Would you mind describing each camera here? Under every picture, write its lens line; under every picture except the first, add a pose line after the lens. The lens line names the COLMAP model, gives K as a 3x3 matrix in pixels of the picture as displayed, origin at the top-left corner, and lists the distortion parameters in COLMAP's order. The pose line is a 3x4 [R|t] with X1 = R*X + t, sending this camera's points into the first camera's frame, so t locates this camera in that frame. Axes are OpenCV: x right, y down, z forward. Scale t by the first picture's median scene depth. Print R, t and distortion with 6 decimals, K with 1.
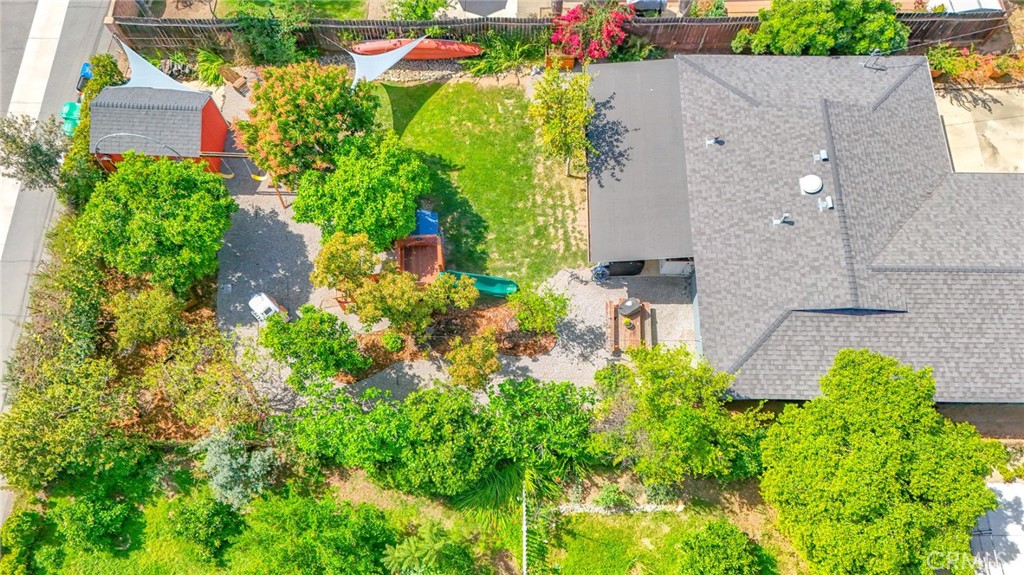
lens RADIAL K [[752.6, 0, 509.1], [0, 752.6, 284.8], [0, 0, 1]] dist [0.069722, -0.063103]
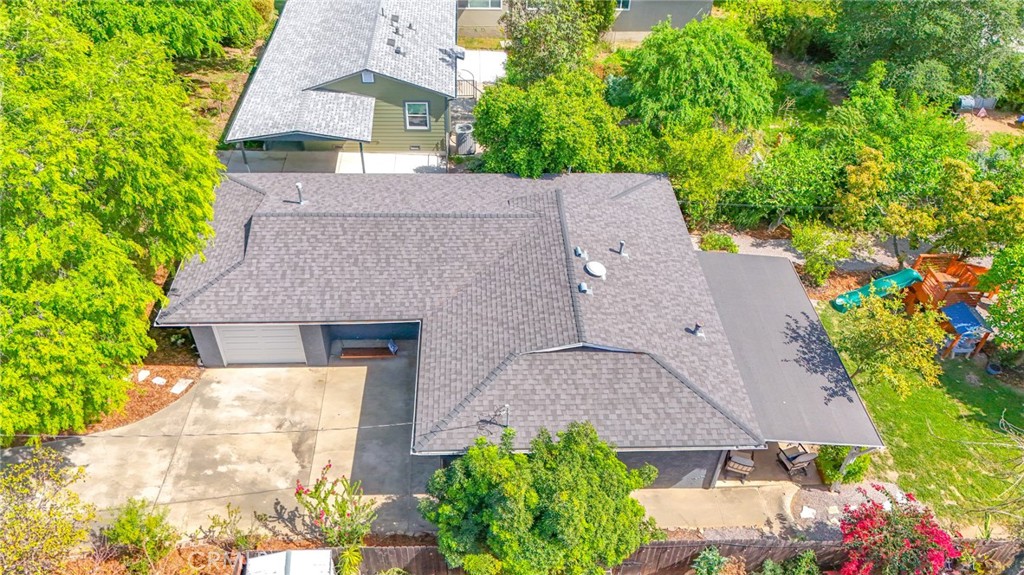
lens RADIAL K [[752.6, 0, 506.6], [0, 752.6, 289.0], [0, 0, 1]] dist [0.069722, -0.063103]
pose [[-0.998189, -0.000812, -0.060145, 0.530665], [-0.055896, -0.356839, 0.932492, -0.946202], [-0.022220, 0.934165, 0.356148, 0.650938]]
